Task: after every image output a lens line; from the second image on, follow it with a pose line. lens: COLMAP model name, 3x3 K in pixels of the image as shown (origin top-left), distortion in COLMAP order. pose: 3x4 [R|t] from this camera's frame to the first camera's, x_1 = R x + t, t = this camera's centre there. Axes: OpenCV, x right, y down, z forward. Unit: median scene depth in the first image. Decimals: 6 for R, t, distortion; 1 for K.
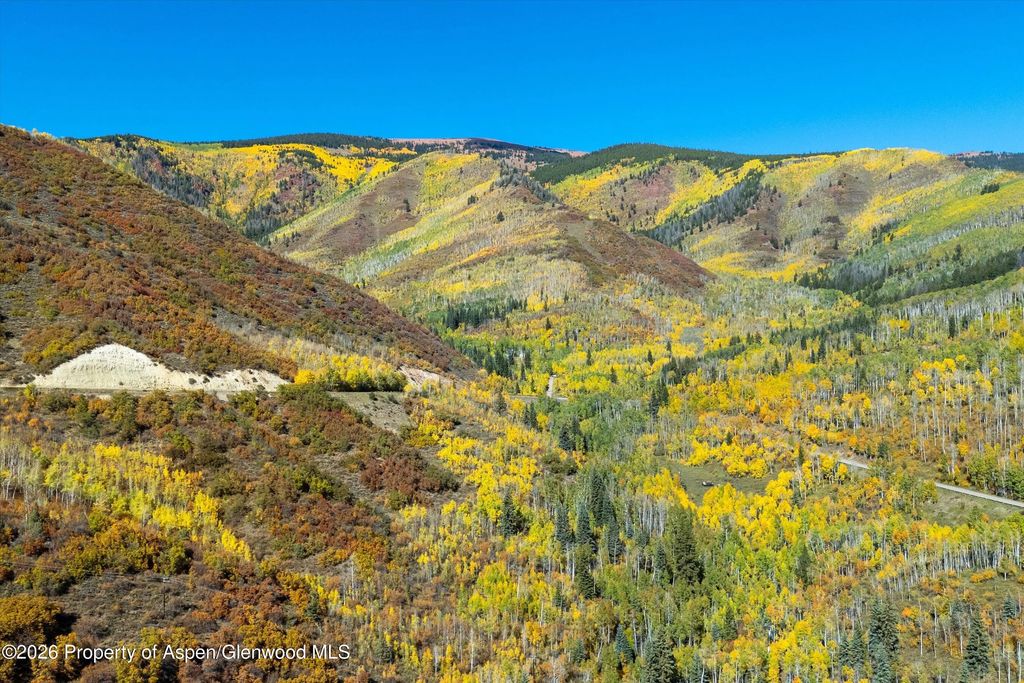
lens RADIAL K [[871.3, 0, 492.1], [0, 871.3, 368.4], [0, 0, 1]] dist [0.179752, -0.209430]
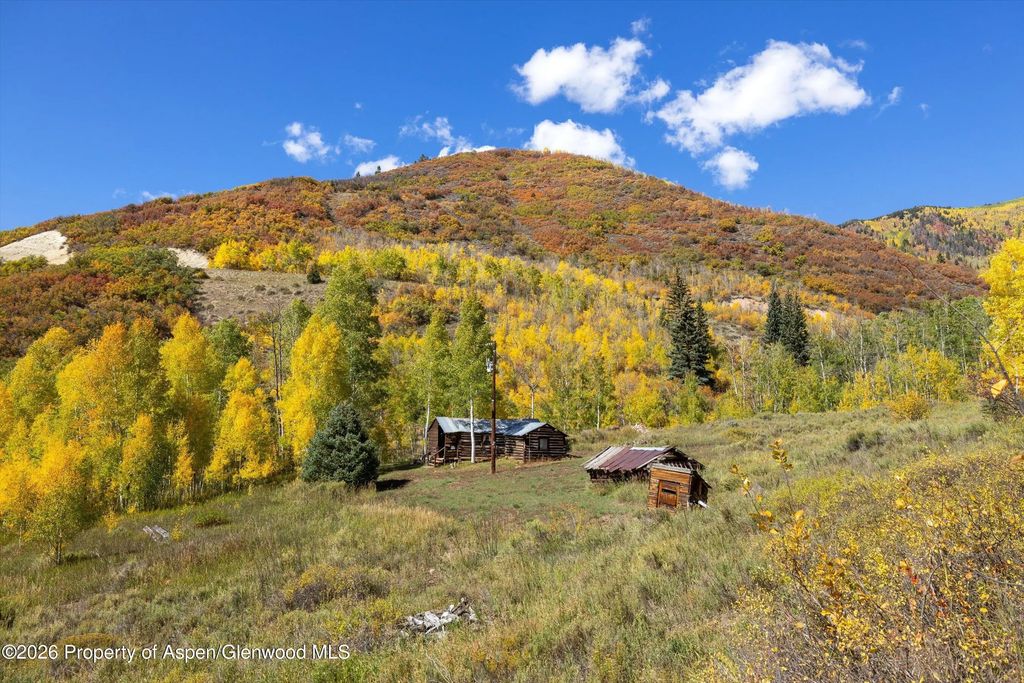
lens RADIAL K [[708.4, 0, 512.0], [0, 708.4, 341.5], [0, 0, 1]] dist [-0.002769, -0.000734]
pose [[0.523244, -0.089529, -0.847467, 0.052084], [-0.030515, 0.991860, -0.123623, 0.021989], [0.851637, 0.090546, 0.516252, 0.160322]]
